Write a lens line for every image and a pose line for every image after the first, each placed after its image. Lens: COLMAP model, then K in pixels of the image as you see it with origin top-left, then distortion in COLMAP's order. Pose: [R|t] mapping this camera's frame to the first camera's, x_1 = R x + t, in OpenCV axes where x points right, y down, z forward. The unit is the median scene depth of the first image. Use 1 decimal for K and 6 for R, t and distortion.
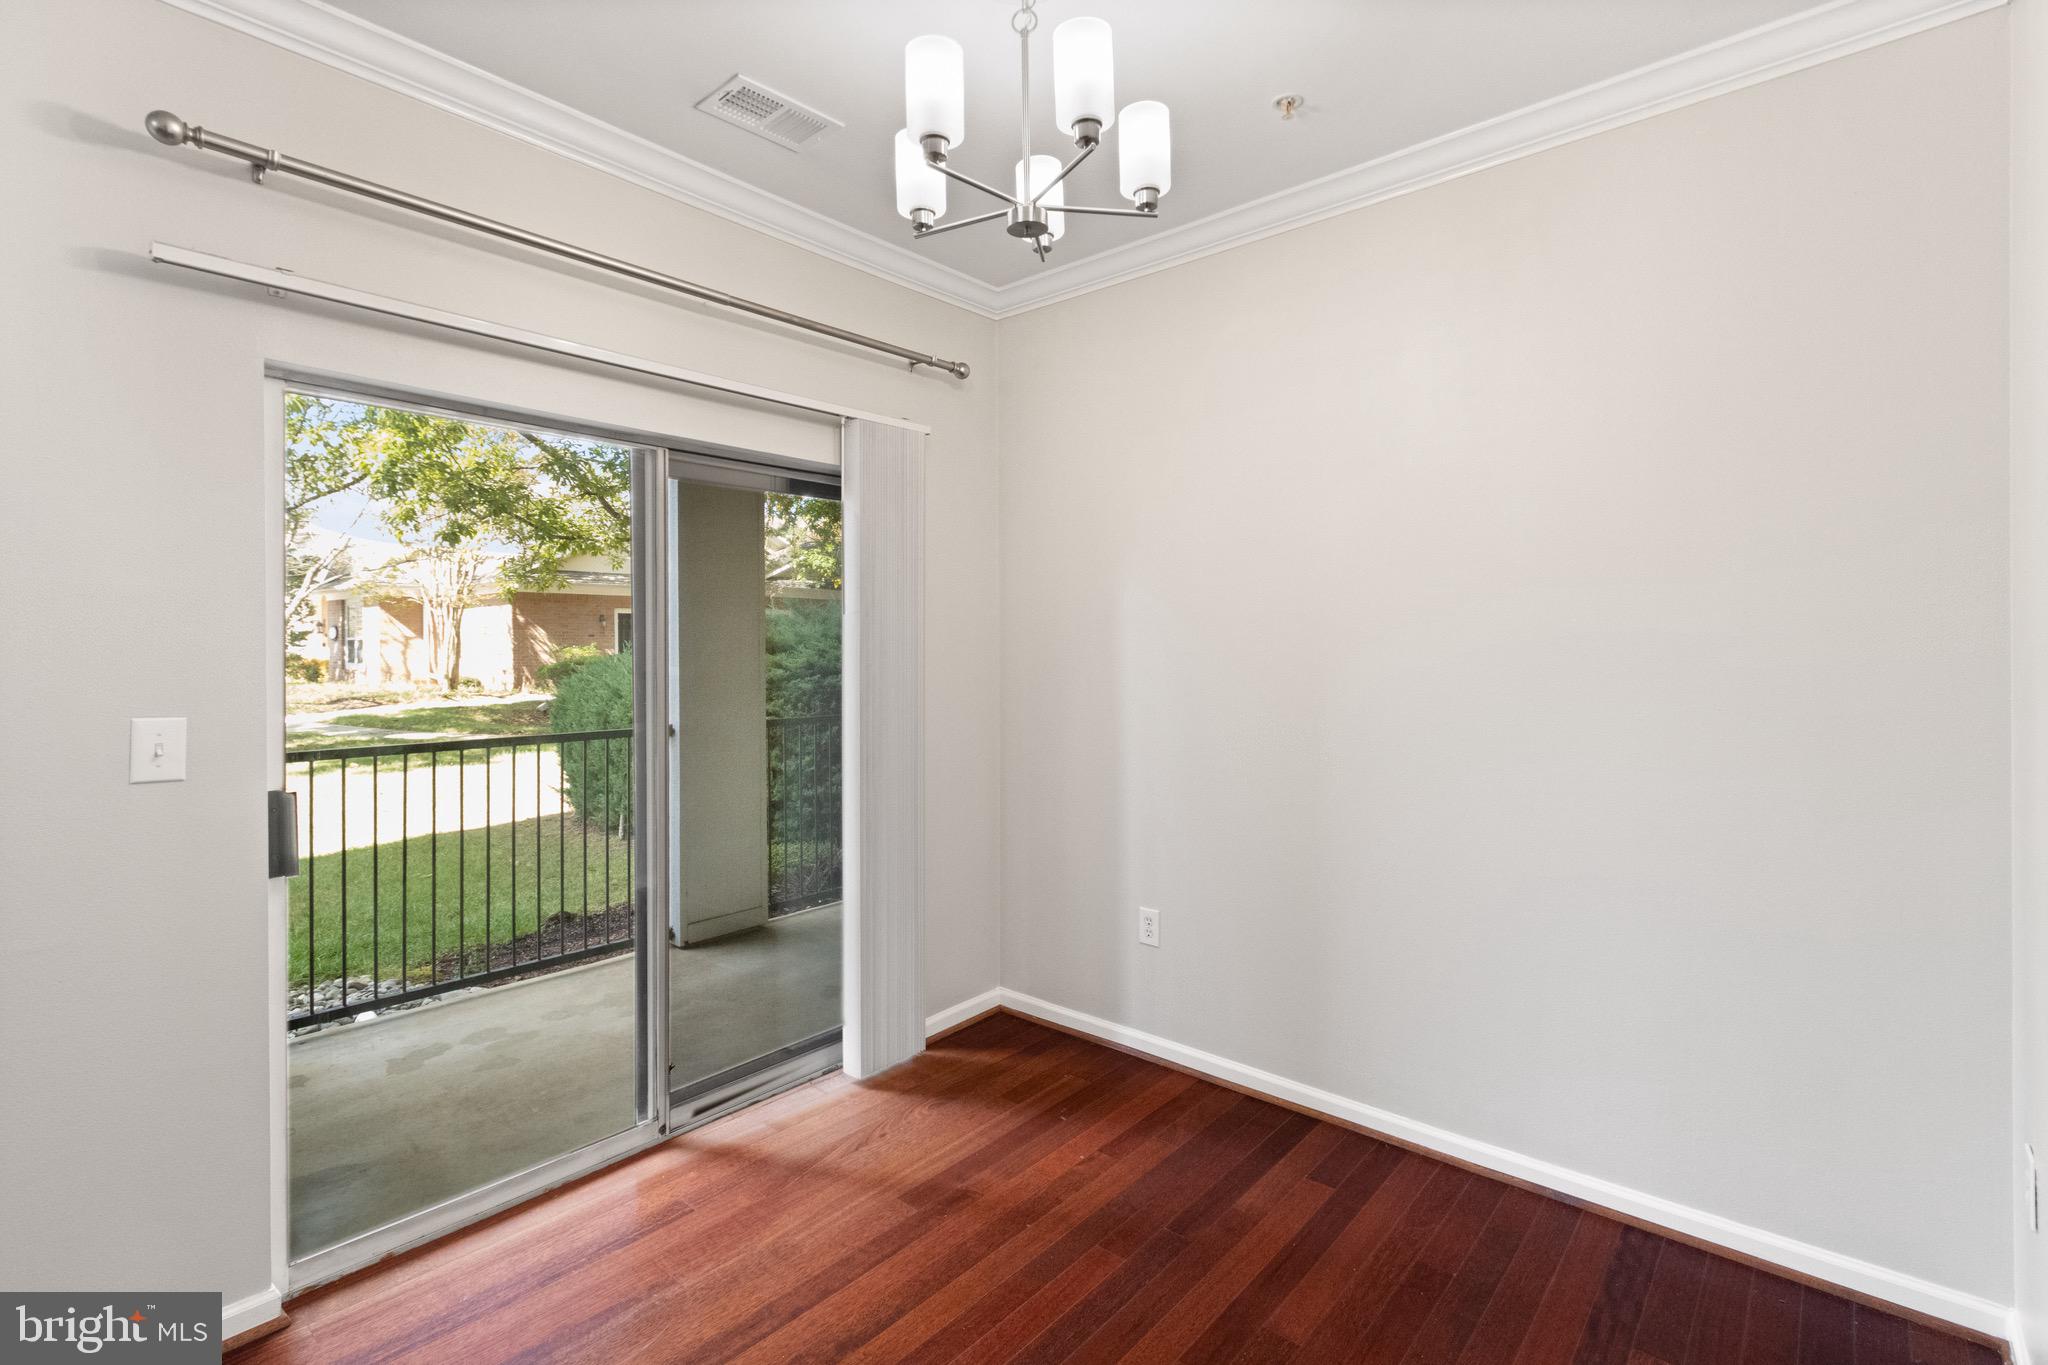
lens RADIAL K [[948.5, 0, 1019.4], [0, 948.5, 642.9], [0, 0, 1]] dist [0.004549, -0.001156]
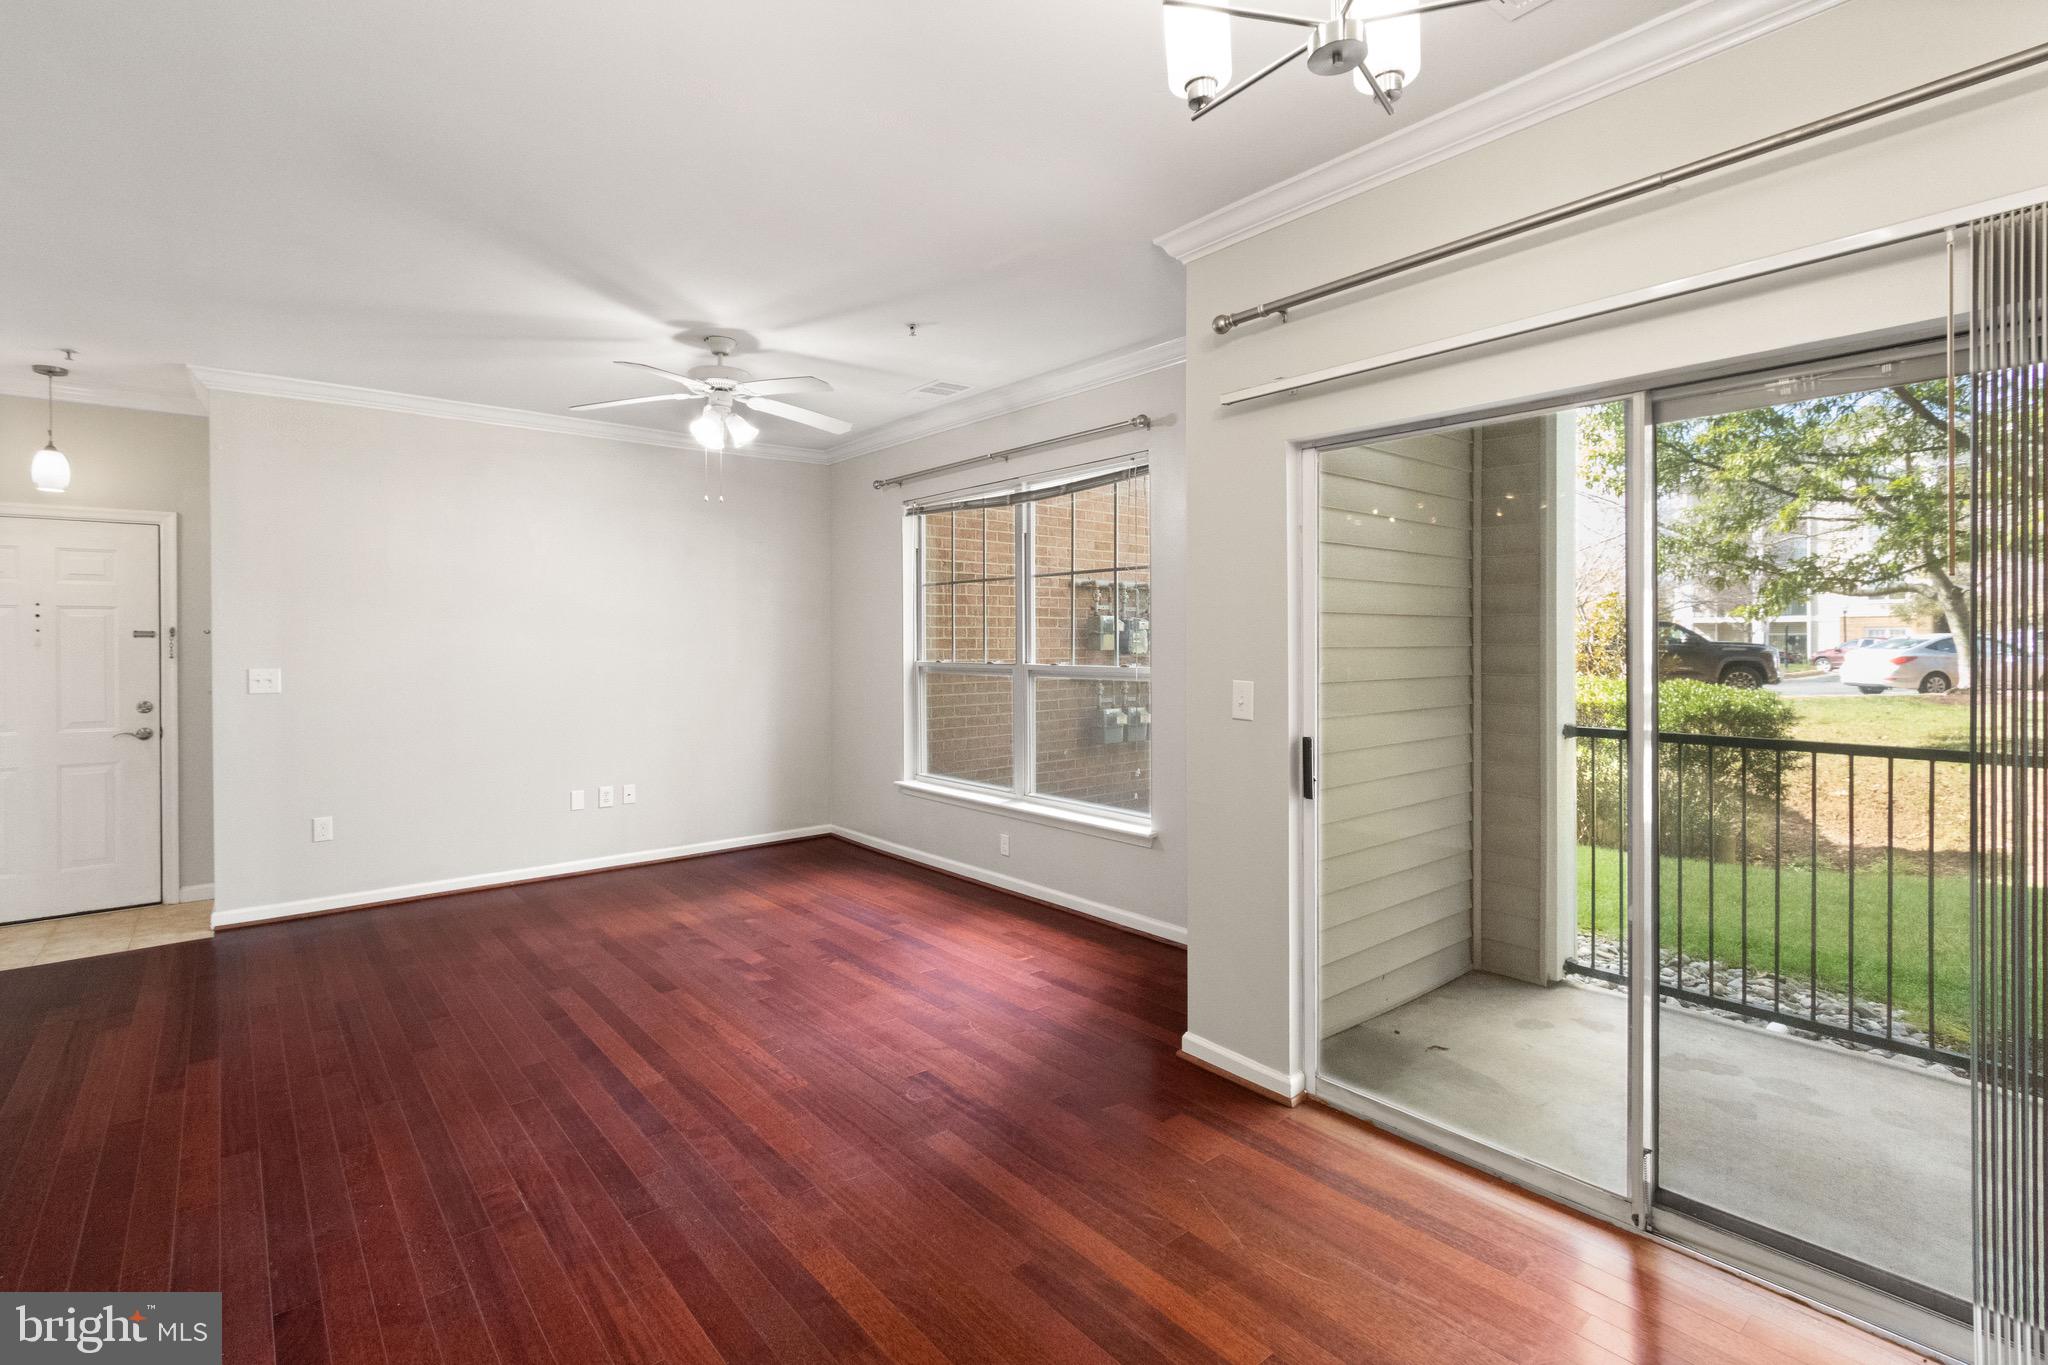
lens RADIAL K [[948.9, 0, 1017.4], [0, 948.9, 644.4], [0, 0, 1]] dist [0.001535, -0.001319]
pose [[-0.165575, 0.004358, -0.986188, 0.087686], [0.010682, 0.999940, 0.002626, 0.000805], [0.986139, -0.010100, -0.165612, 0.101873]]
